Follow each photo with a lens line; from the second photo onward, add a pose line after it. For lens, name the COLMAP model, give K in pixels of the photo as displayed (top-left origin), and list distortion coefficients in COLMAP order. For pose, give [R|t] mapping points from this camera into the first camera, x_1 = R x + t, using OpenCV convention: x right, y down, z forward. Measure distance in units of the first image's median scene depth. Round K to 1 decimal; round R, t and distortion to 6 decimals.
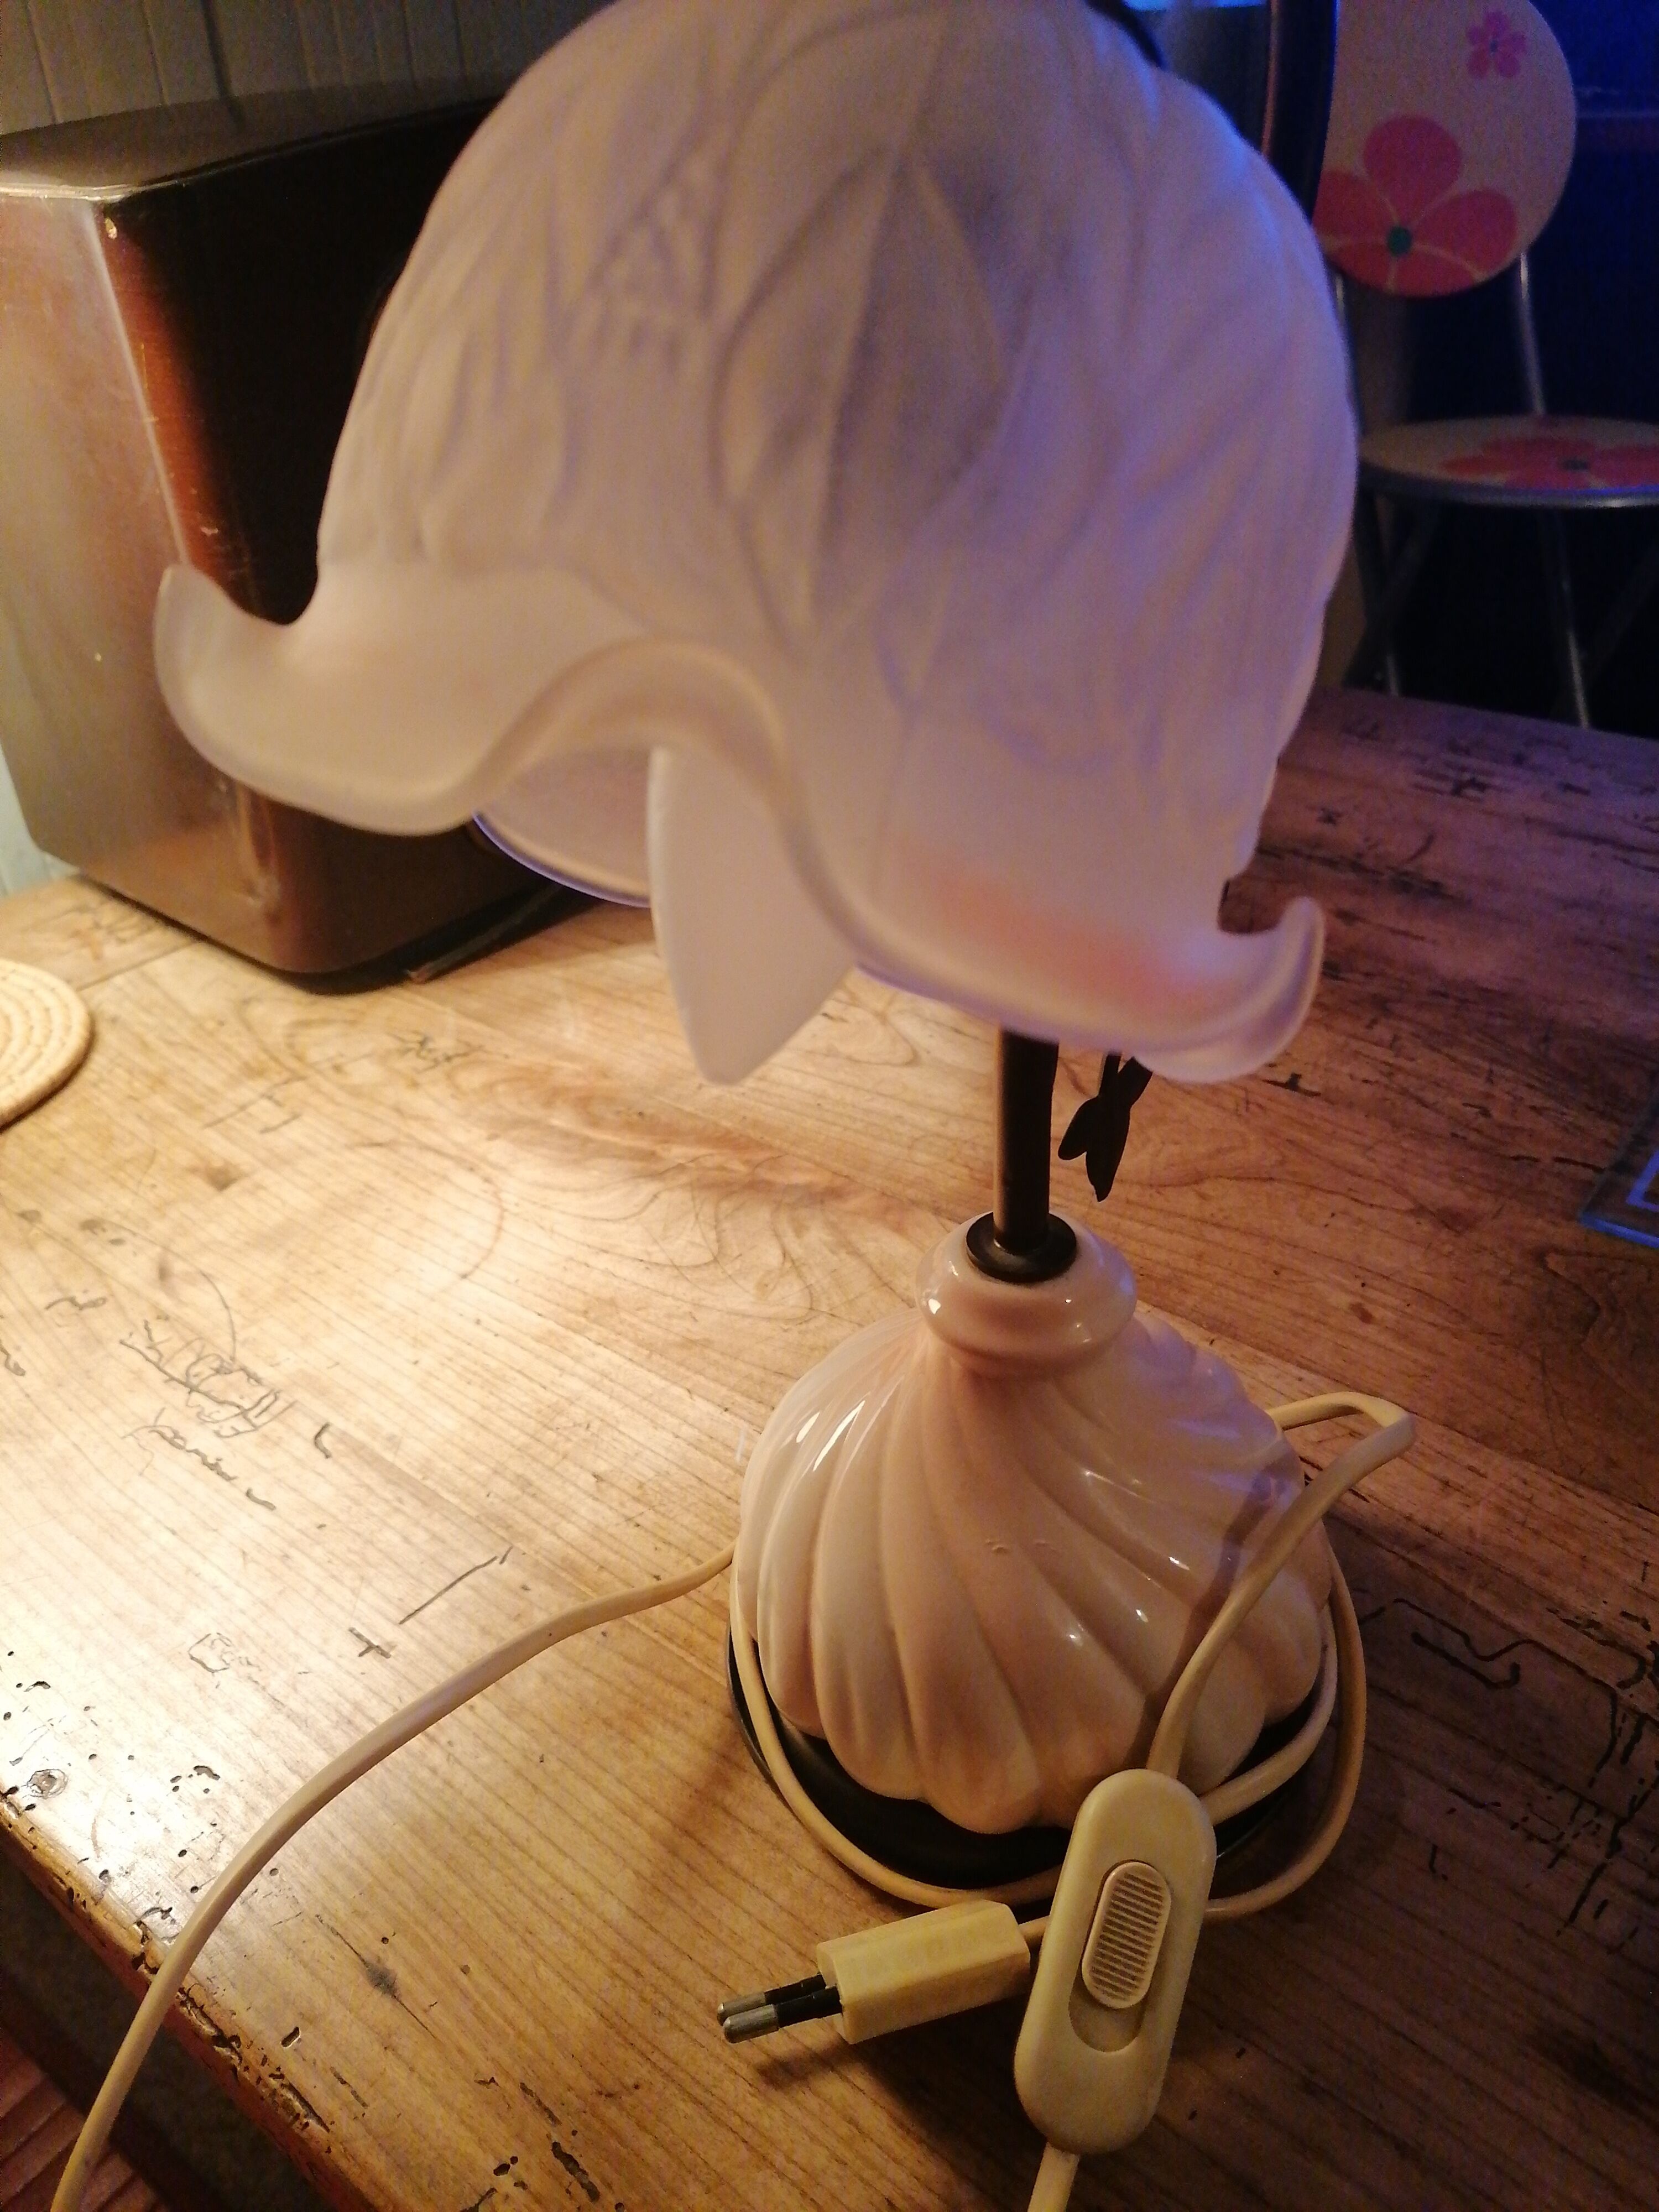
lens RADIAL K [[1680.3, 0, 829.5], [0, 1680.3, 1106.0], [0, 0, 1]] dist [0.090384, -0.139861]
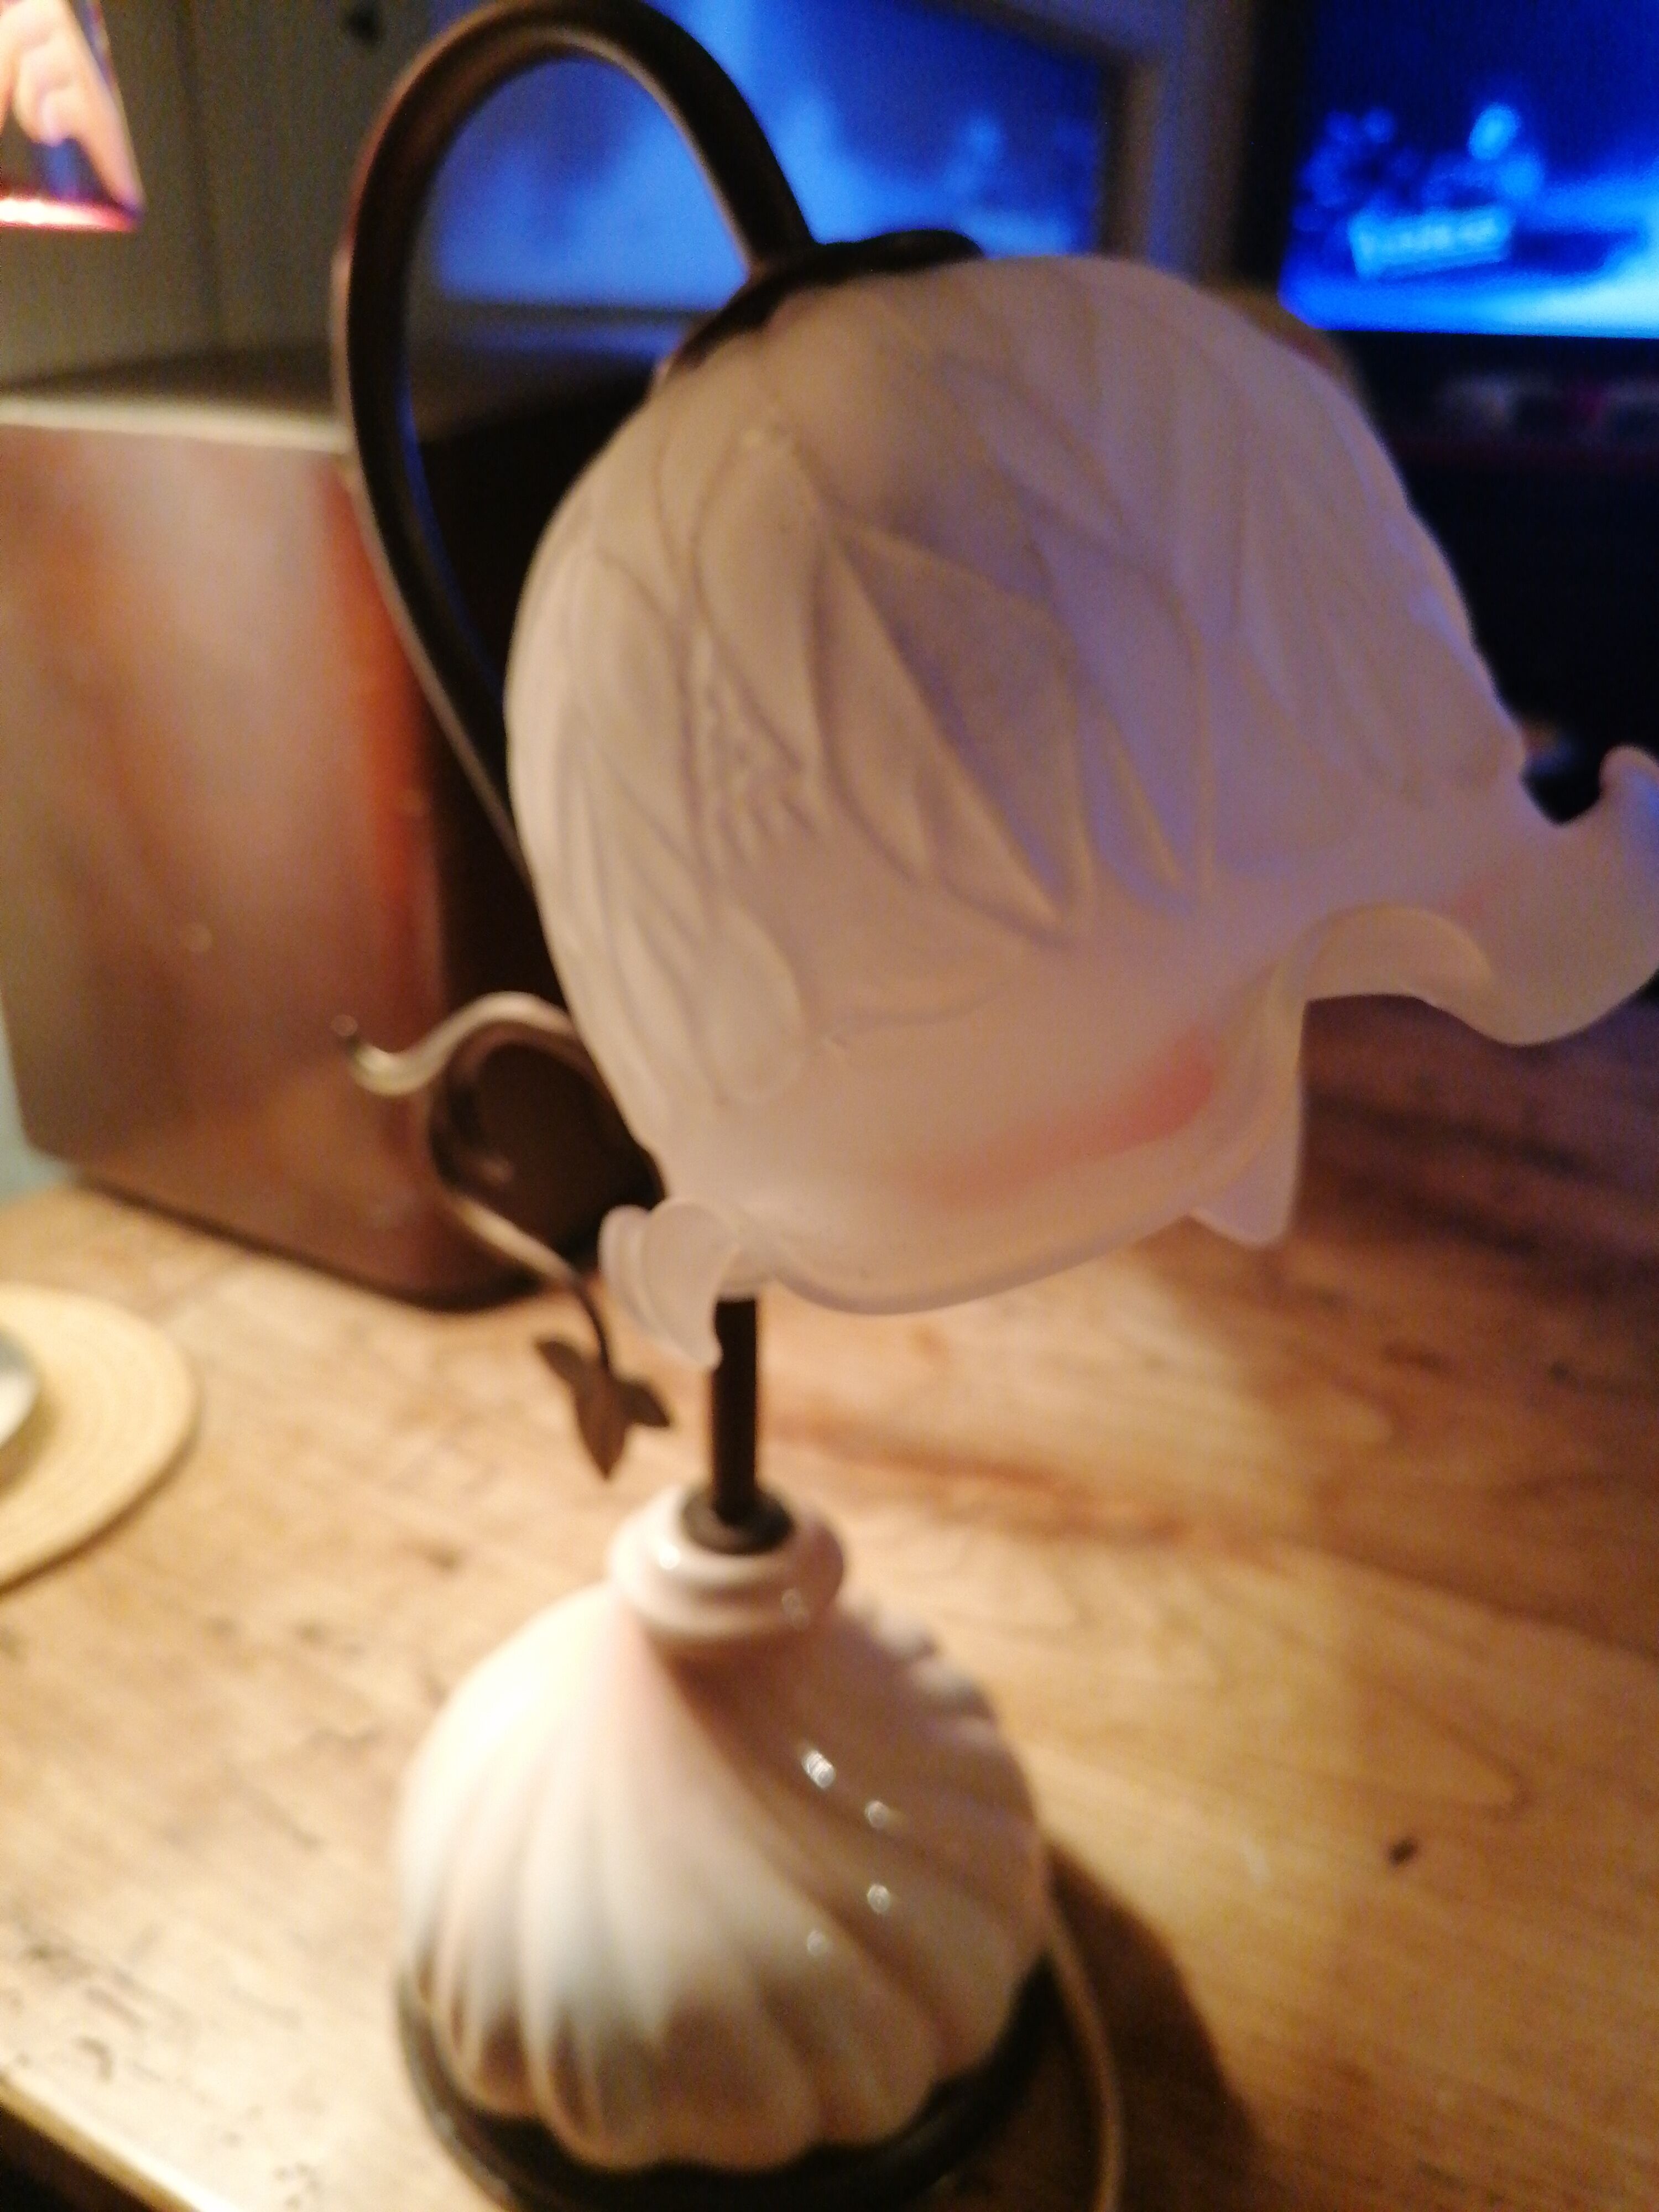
lens RADIAL K [[1780.5, 0, 821.2], [0, 1780.5, 1060.5], [0, 0, 1]] dist [-0.005426, -0.015167]
pose [[0.980466, -0.017577, 0.195904, -0.319908], [0.049880, 0.985660, -0.161205, -0.044987], [-0.190261, 0.167827, 0.967282, 0.080489]]
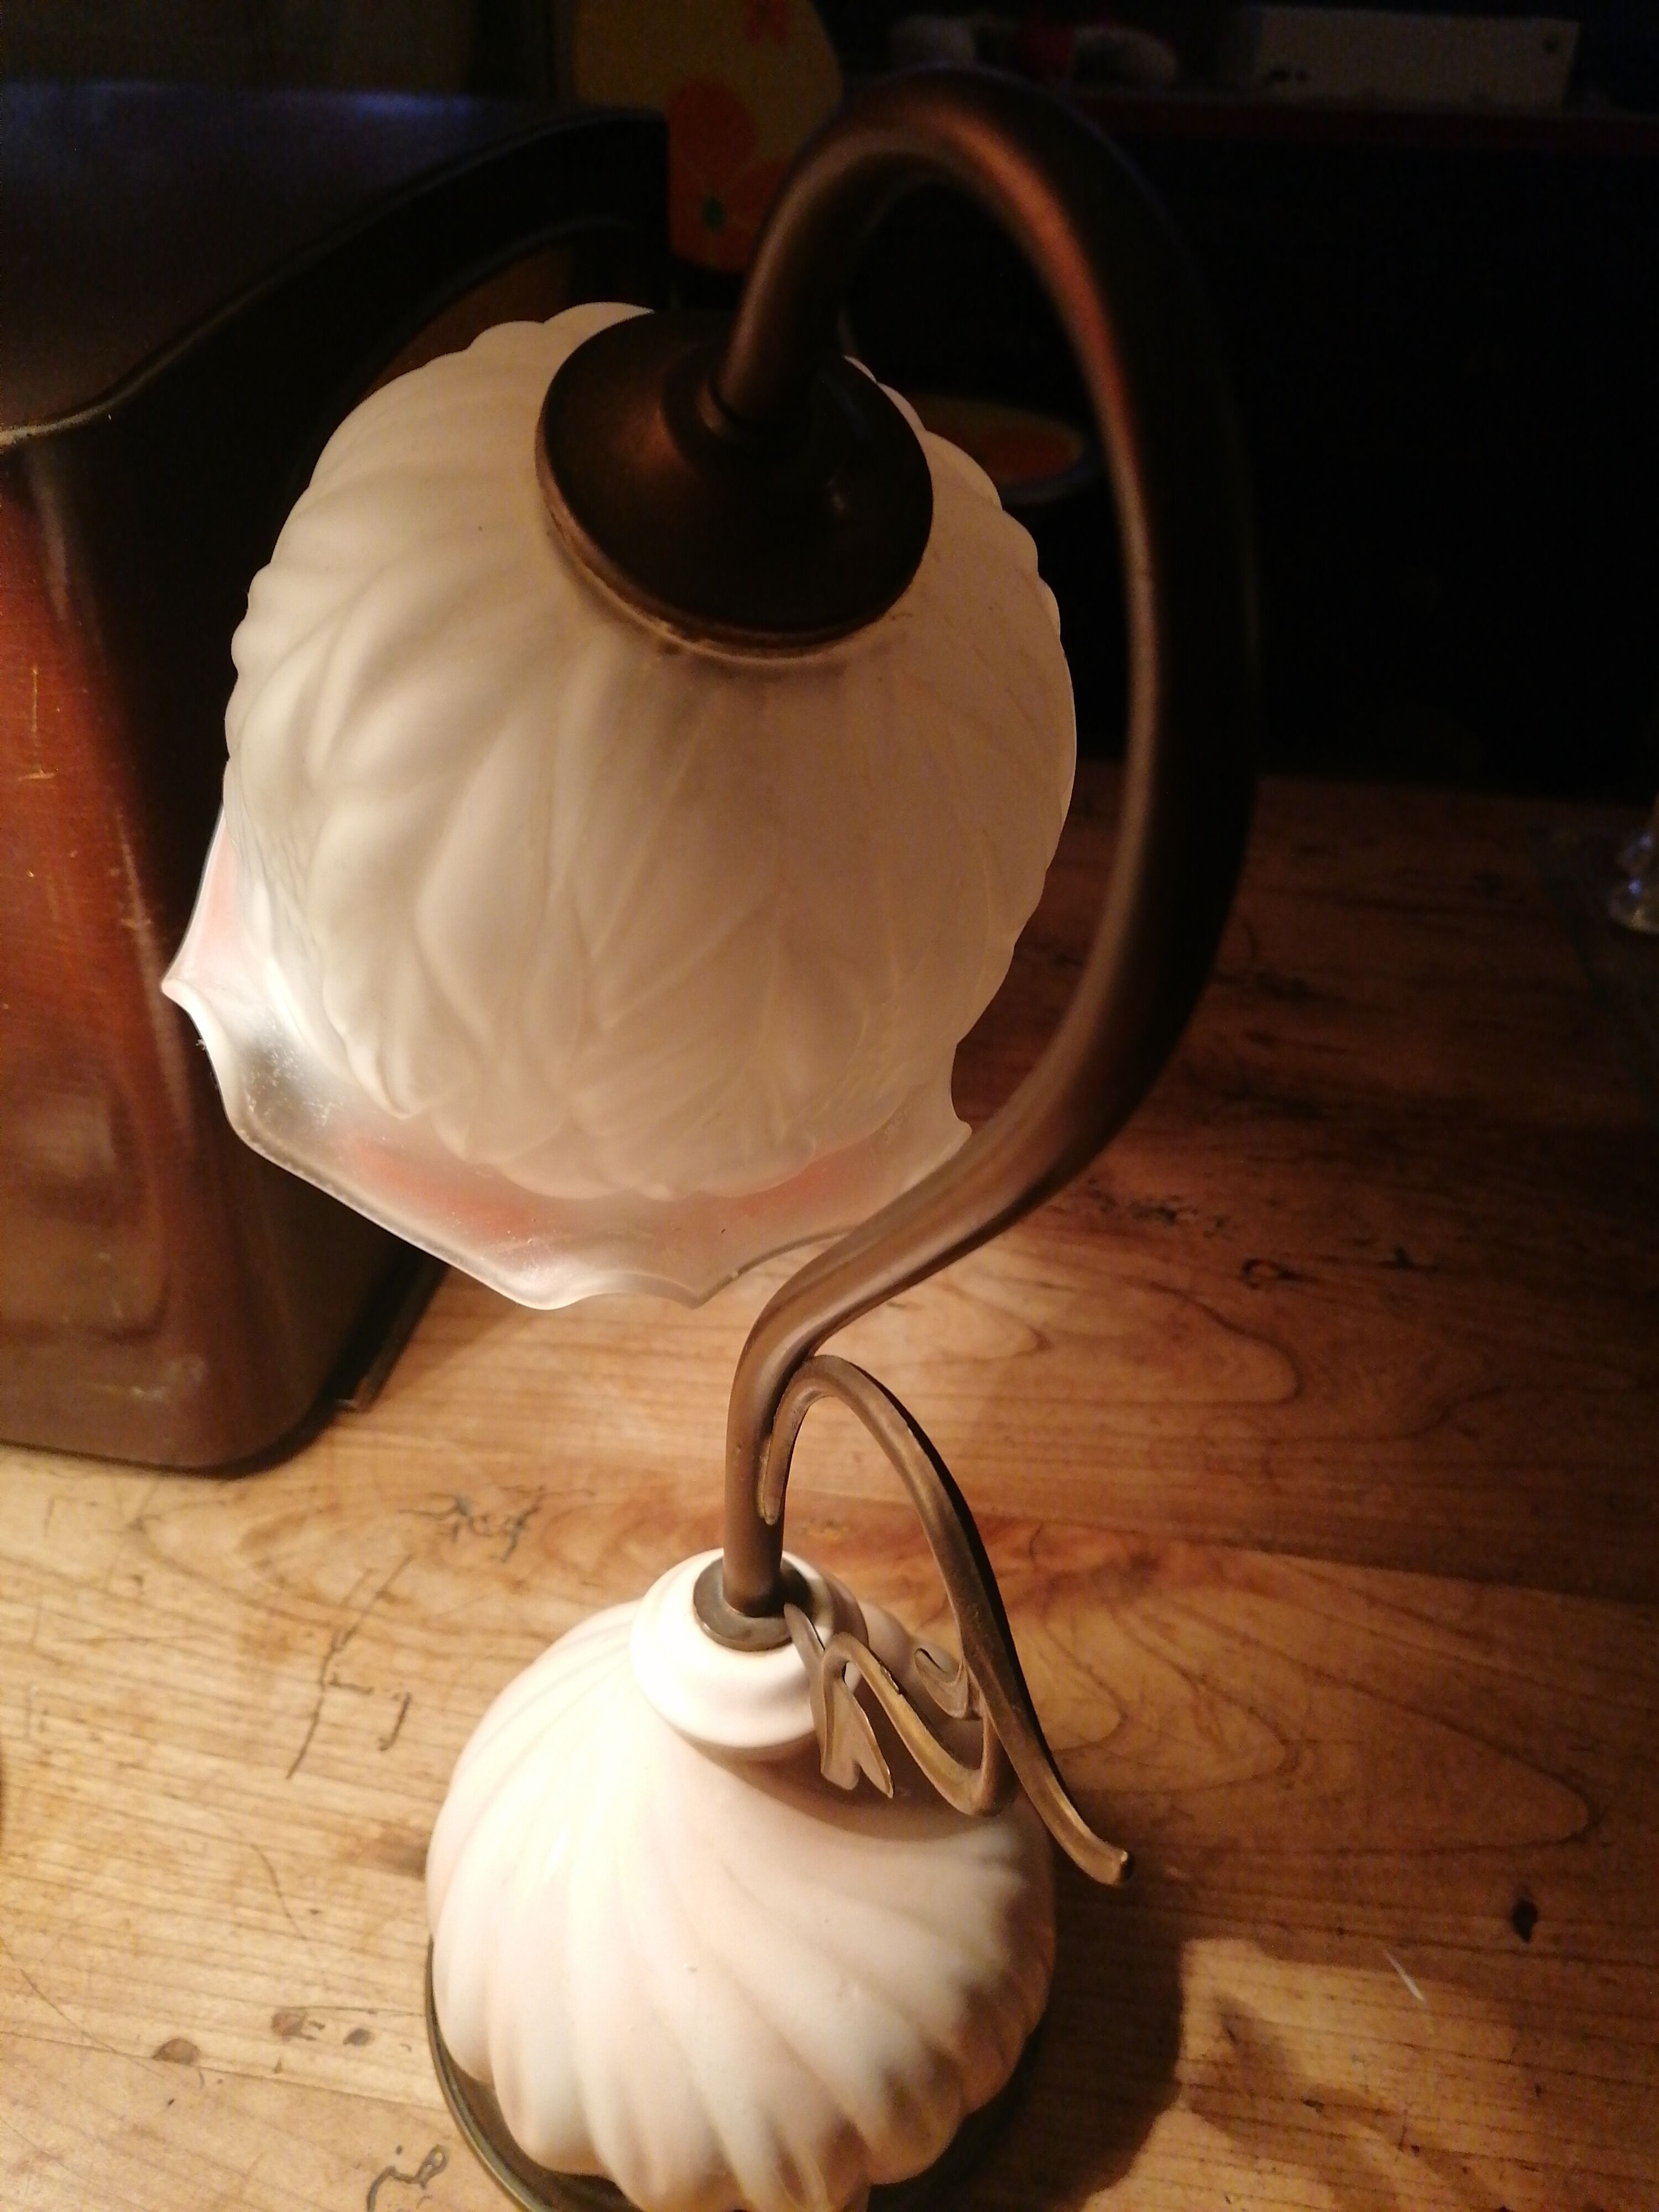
lens RADIAL K [[1706.2, 0, 832.5], [0, 1706.2, 1094.1], [0, 0, 1]] dist [0.085124, -0.135793]
pose [[0.852461, -0.233923, 0.467536, -0.432528], [0.210641, 0.972190, 0.102354, -0.268954], [-0.478477, 0.011229, 0.878028, 0.283441]]
